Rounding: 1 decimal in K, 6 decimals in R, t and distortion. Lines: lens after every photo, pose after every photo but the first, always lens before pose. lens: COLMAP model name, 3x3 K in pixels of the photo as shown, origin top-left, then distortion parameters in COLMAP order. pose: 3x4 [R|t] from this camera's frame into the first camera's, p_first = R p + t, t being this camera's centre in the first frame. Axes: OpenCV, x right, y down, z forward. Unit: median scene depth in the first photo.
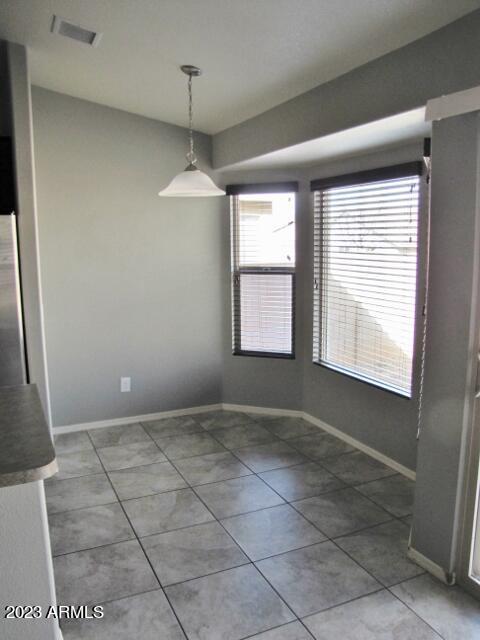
lens RADIAL K [[560.4, 0, 240.0], [0, 560.4, 320.0], [0, 0, 1]] dist [0.006601, 0.005289]
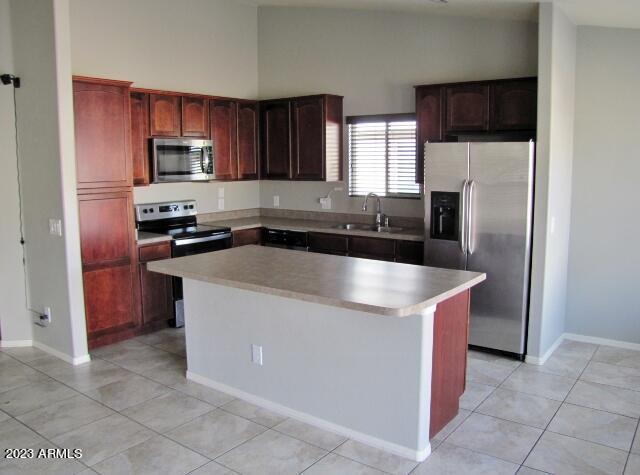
lens RADIAL K [[536.2, 0, 320.0], [0, 536.2, 237.5], [0, 0, 1]] dist [-0.006772, -0.002967]
pose [[0.489229, 0.113195, -0.864778, 0.392009], [-0.121535, 0.990716, 0.060923, 0.002033], [0.863646, 0.075296, 0.498444, 0.051688]]
